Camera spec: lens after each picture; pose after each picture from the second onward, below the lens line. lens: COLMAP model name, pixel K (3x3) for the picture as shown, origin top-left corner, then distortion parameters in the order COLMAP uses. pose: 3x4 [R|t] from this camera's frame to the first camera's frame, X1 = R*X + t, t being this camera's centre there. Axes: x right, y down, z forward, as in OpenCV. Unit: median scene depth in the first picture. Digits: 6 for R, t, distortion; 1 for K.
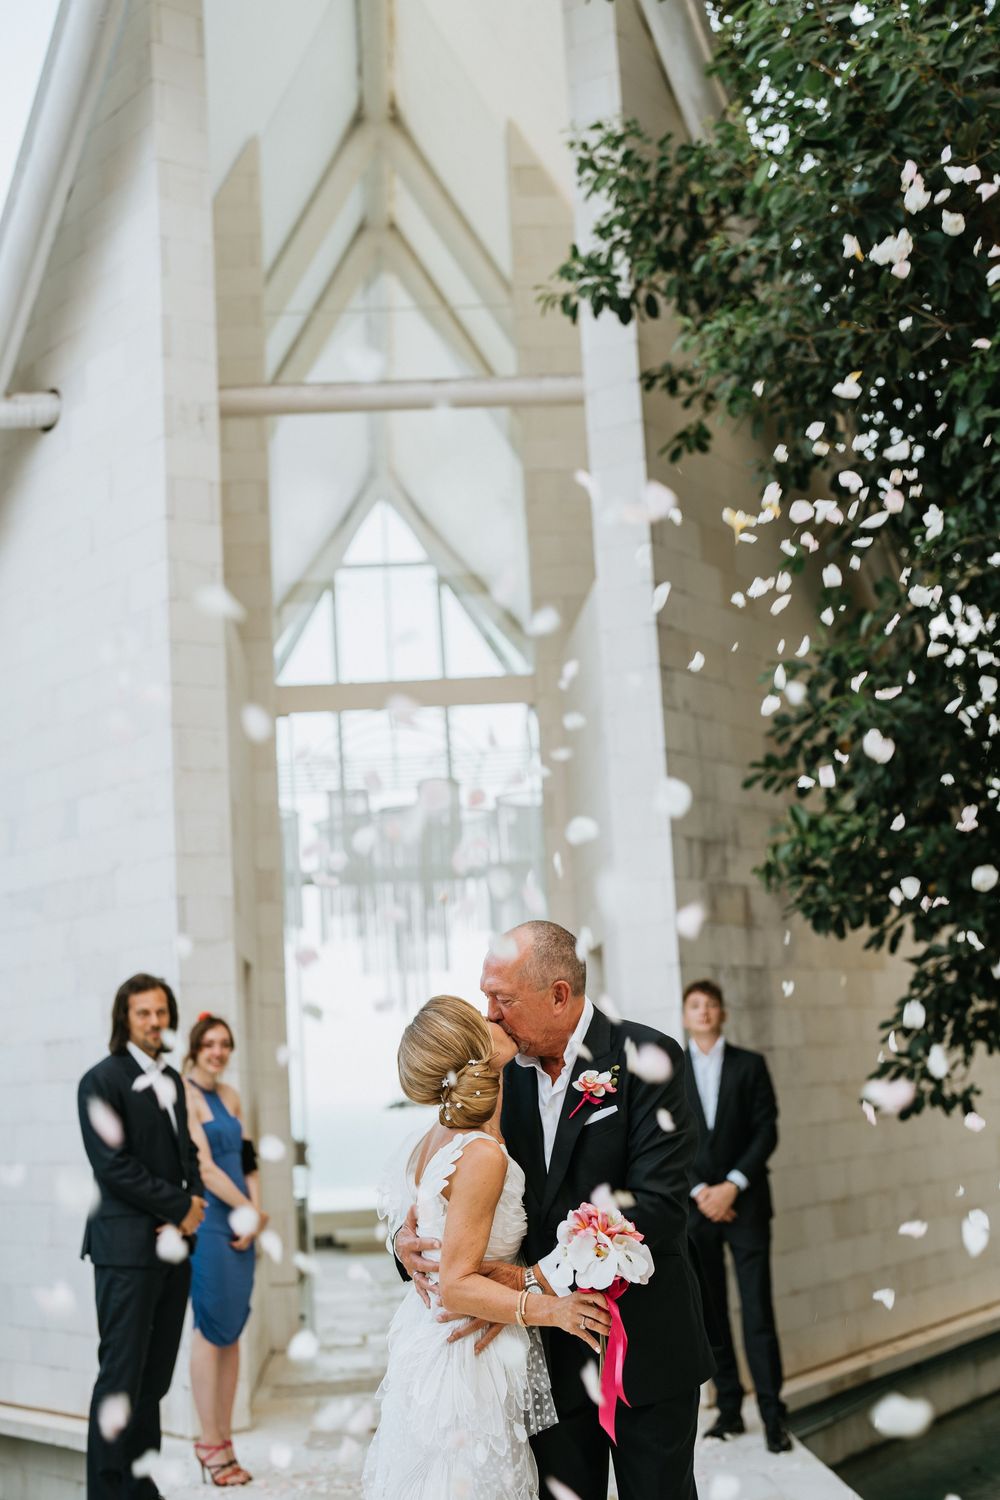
lens RADIAL K [[2010.0, 0, 483.5], [0, 2010.0, 744.4], [0, 0, 1]] dist [-0.011066, 0.009800]
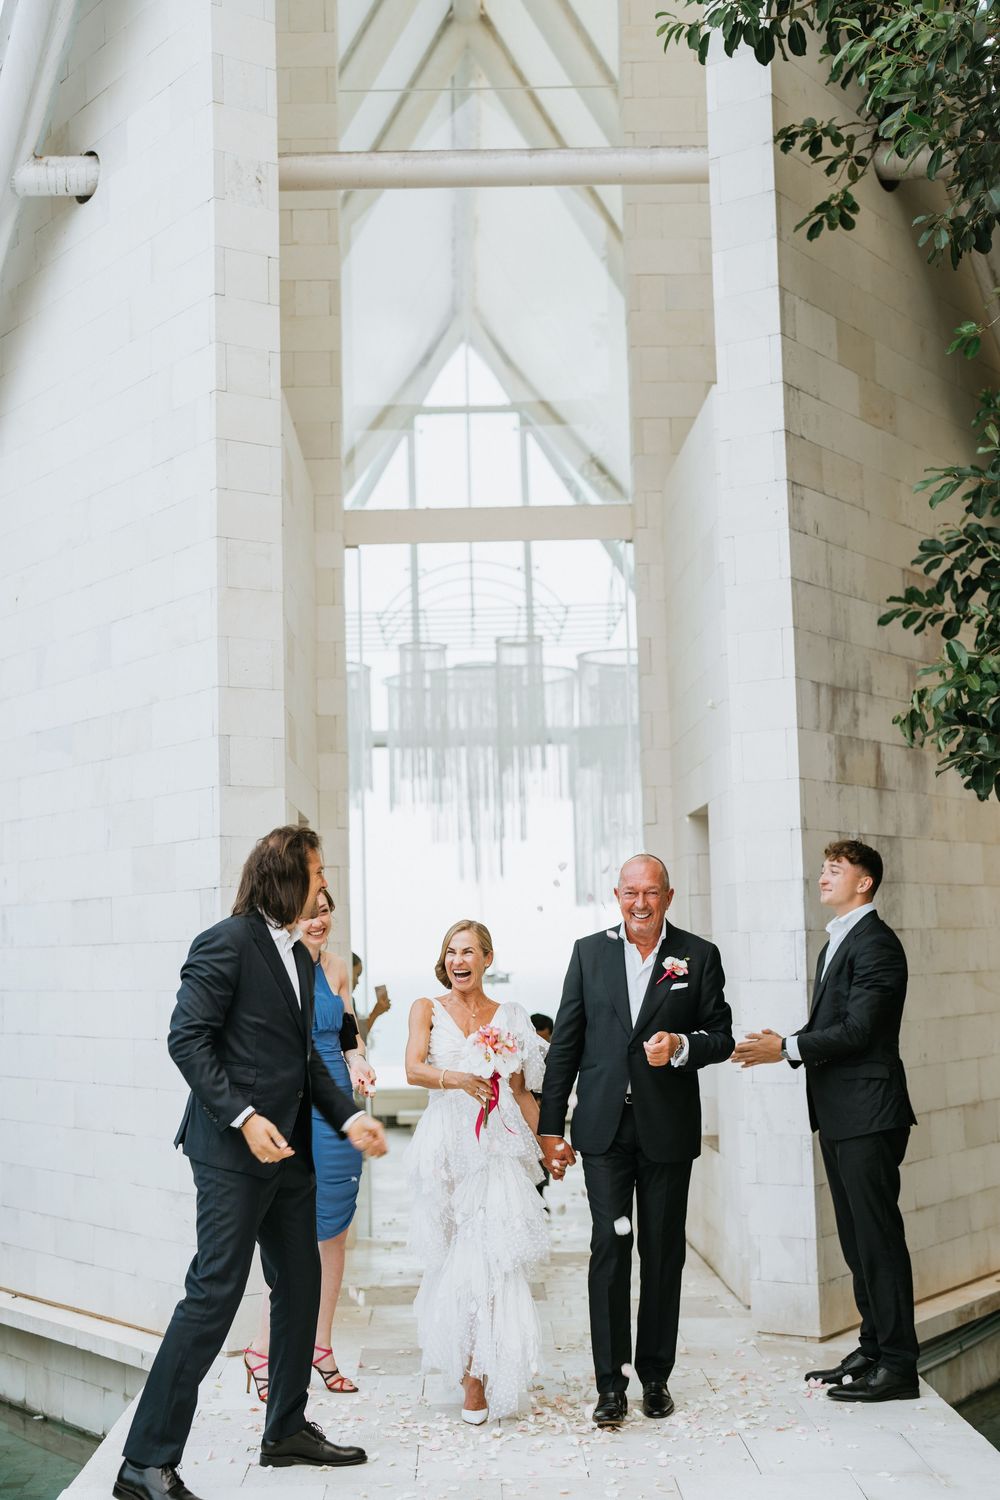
lens RADIAL K [[2056.2, 0, 500.0], [0, 2056.2, 750.0], [0, 0, 1]] dist [-0.001241, 0.053524]
pose [[0.999280, 0.025202, -0.028349, -0.006725], [-0.023280, 0.997534, 0.066205, 0.019342], [0.029947, -0.065497, 0.997403, 0.114255]]
